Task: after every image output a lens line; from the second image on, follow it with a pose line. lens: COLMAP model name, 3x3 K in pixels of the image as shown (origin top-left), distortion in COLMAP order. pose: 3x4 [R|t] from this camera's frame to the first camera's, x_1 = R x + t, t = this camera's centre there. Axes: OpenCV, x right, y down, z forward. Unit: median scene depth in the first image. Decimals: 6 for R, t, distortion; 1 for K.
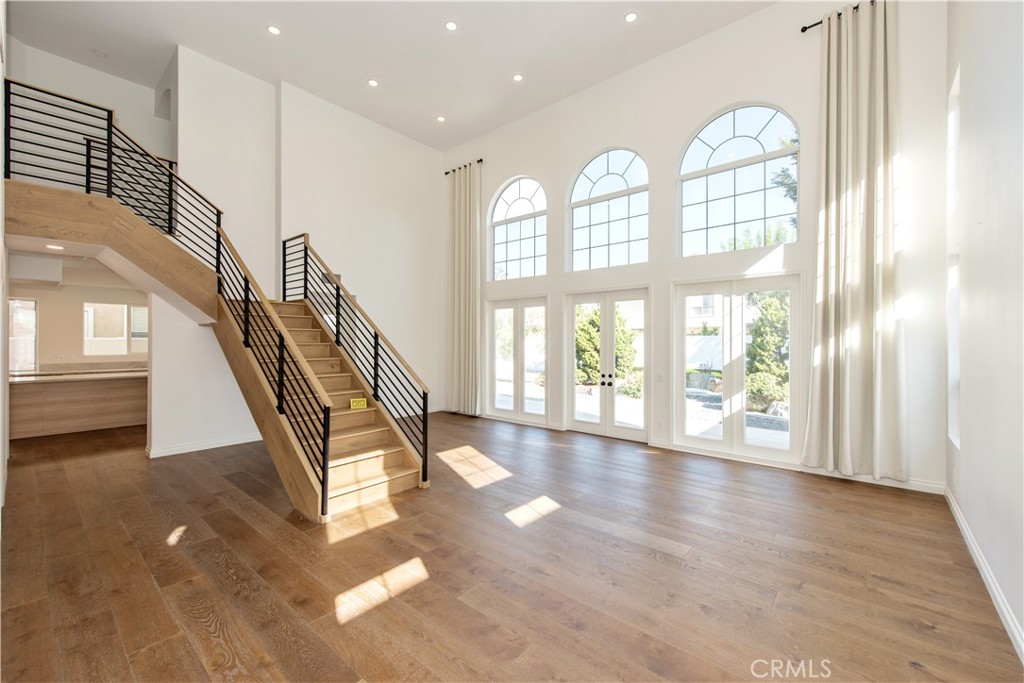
lens RADIAL K [[412.9, 0, 515.3], [0, 412.9, 333.9], [0, 0, 1]] dist [0.000278, -0.000072]
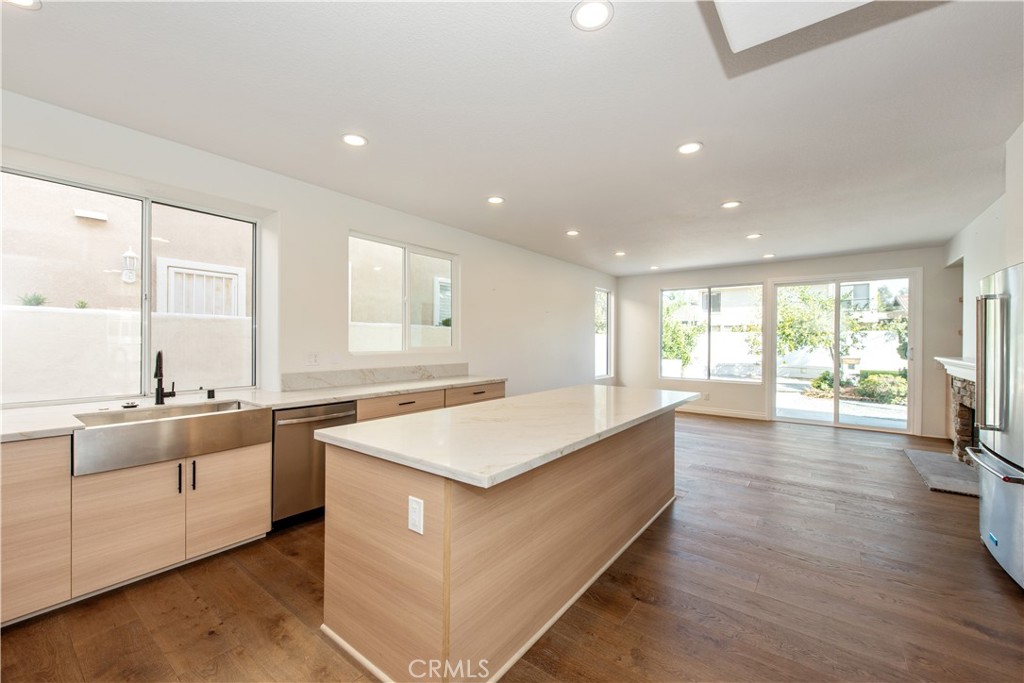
lens RADIAL K [[412.9, 0, 517.4], [0, 412.9, 338.2], [0, 0, 1]] dist [0.000278, -0.000072]
pose [[0.998244, 0.006430, 0.058892, -0.887855], [-0.006666, 0.999970, 0.003821, 0.033839], [-0.058865, -0.004207, 0.998257, 0.543750]]
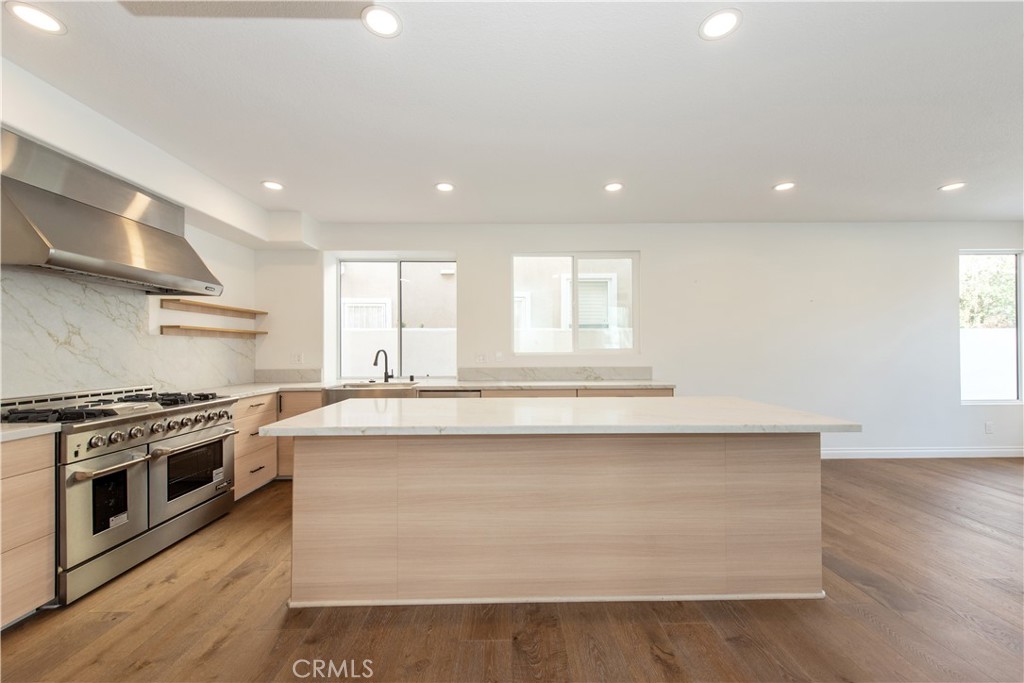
lens RADIAL K [[404.5, 0, 512.7], [0, 404.5, 348.7], [0, 0, 1]] dist [0.007374, -0.001762]
pose [[0.659233, -0.005427, -0.751920, -0.649560], [0.012330, 0.999918, 0.003593, 0.044377], [0.751838, -0.011640, 0.659245, 0.651904]]
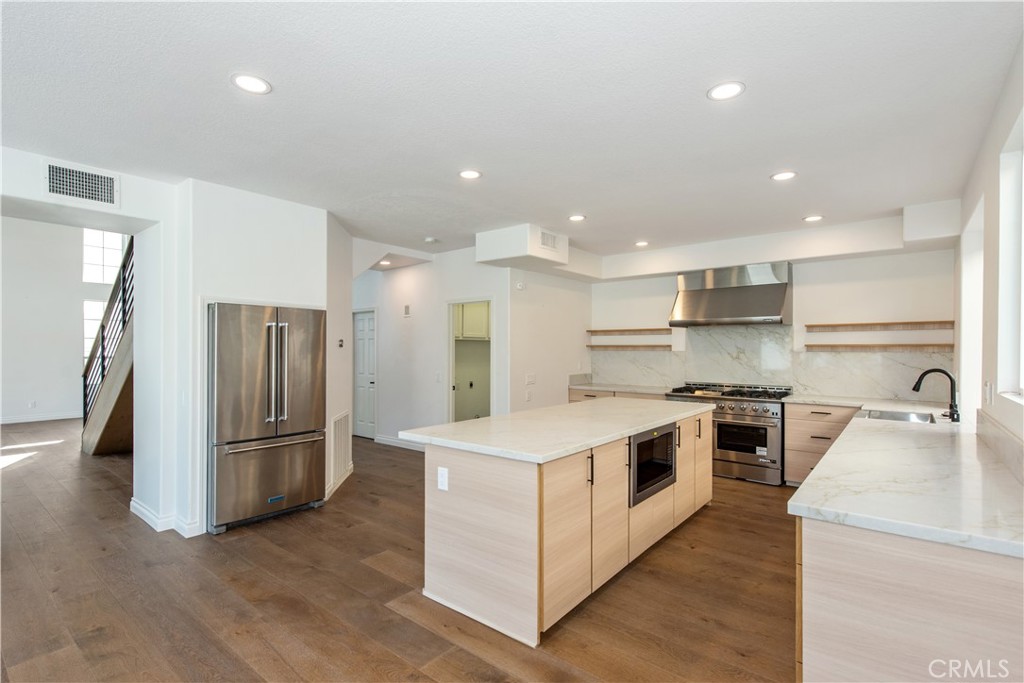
lens RADIAL K [[476.4, 0, 511.4], [0, 476.4, 350.3], [0, 0, 1]] dist [0.009144, -0.000919]
pose [[-0.999835, -0.001672, -0.018074, -0.761028], [-0.001493, 0.999949, -0.009953, 0.033643], [0.018089, -0.009925, -0.999787, 1.259214]]
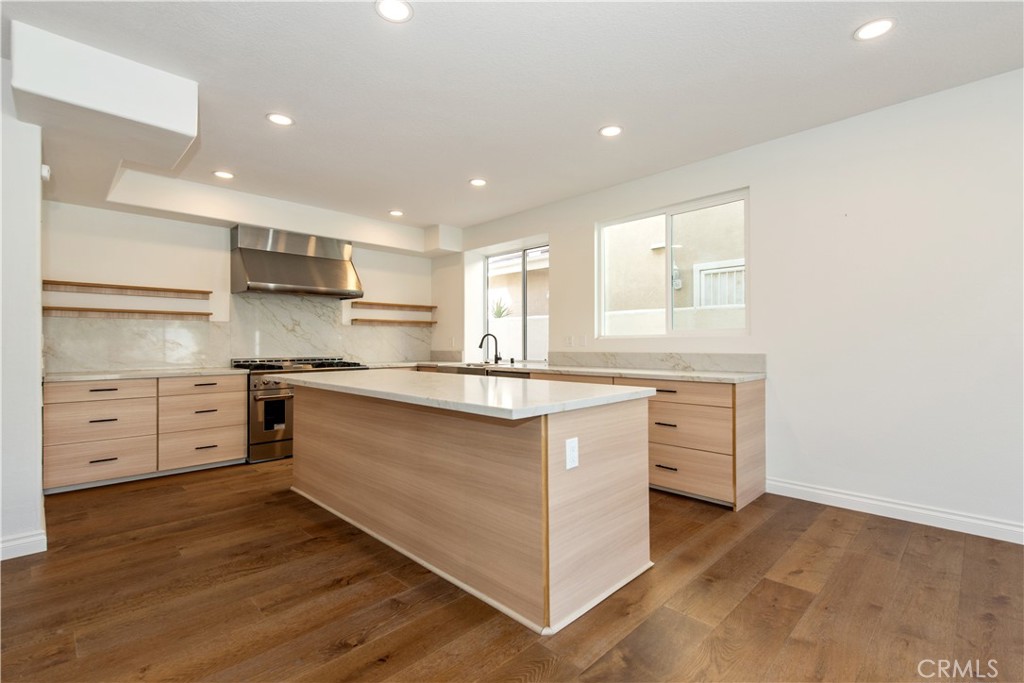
lens RADIAL K [[467.7, 0, 513.5], [0, 467.7, 342.8], [0, 0, 1]] dist [0.015135, -0.001999]
pose [[-0.086707, -0.001758, -0.996232, -0.495931], [0.014335, 0.999893, -0.003012, 0.059755], [0.996131, -0.014542, -0.086673, 0.946083]]
